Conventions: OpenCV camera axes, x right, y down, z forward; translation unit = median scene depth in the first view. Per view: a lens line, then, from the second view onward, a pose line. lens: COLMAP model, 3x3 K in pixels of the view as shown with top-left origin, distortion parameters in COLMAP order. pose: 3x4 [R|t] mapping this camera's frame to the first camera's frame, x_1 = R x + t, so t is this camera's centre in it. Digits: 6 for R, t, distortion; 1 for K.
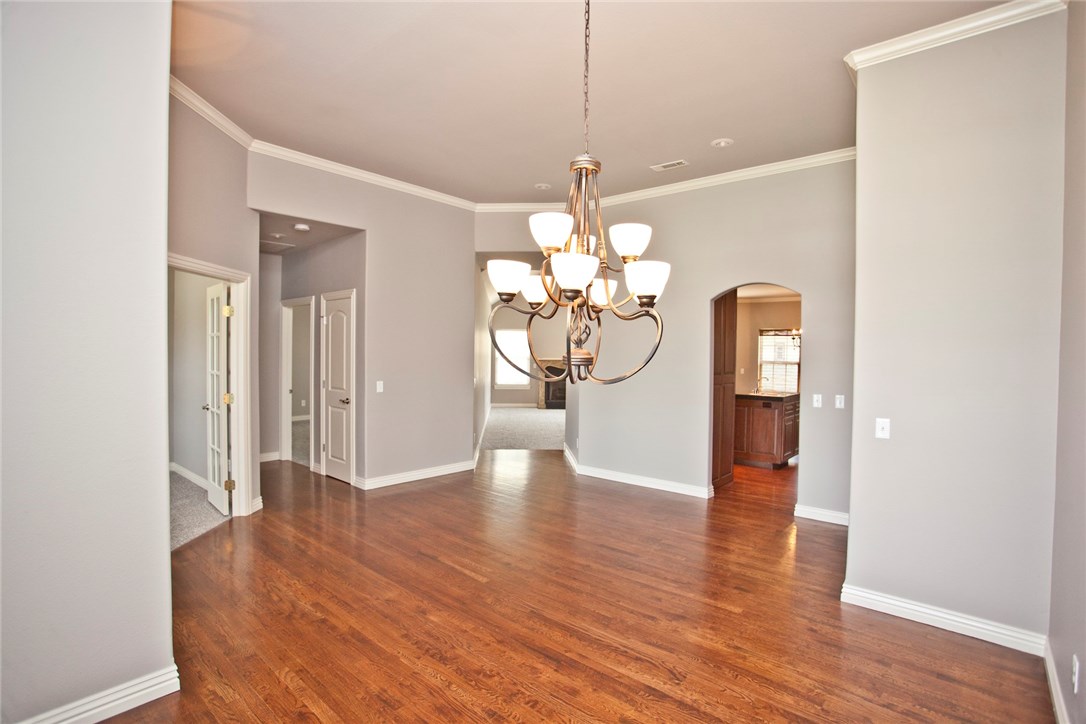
lens RADIAL K [[536.7, 0, 549.0], [0, 536.7, 361.1], [0, 0, 1]] dist [-0.093778, 0.048503]
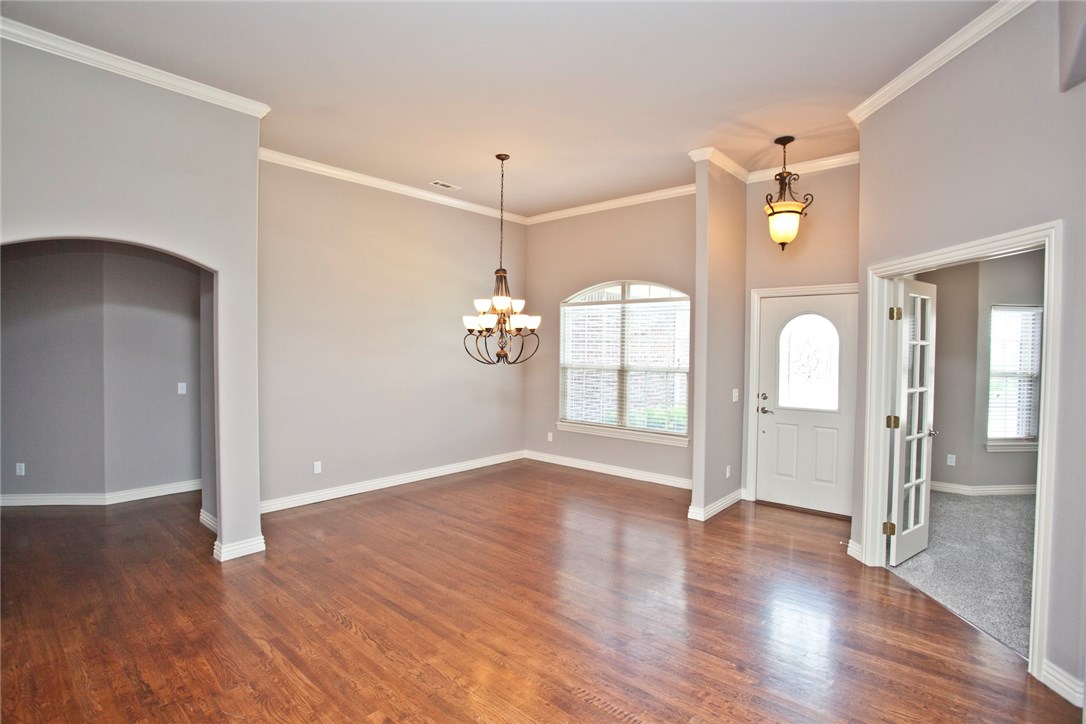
lens RADIAL K [[536.7, 0, 549.0], [0, 536.7, 361.1], [0, 0, 1]] dist [-0.093778, 0.048503]
pose [[-0.999653, -0.022177, 0.014190, -0.130361], [-0.021460, 0.998578, 0.048808, -0.069279], [-0.015252, 0.048486, -0.998707, 2.365270]]
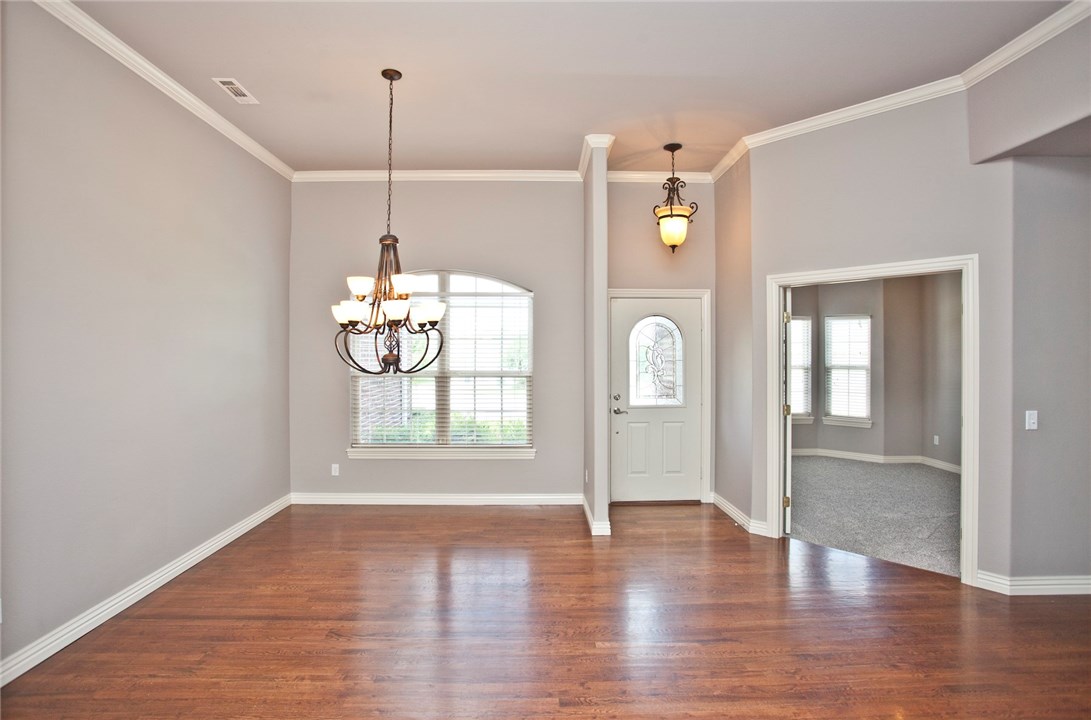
lens RADIAL K [[537.7, 0, 545.6], [0, 537.7, 353.3], [0, 0, 1]] dist [-0.091351, 0.046742]
pose [[-0.750289, -0.011123, -0.661016, 0.544226], [-0.023189, 0.999686, 0.009499, -0.037390], [0.660703, 0.022456, -0.750312, 1.771615]]
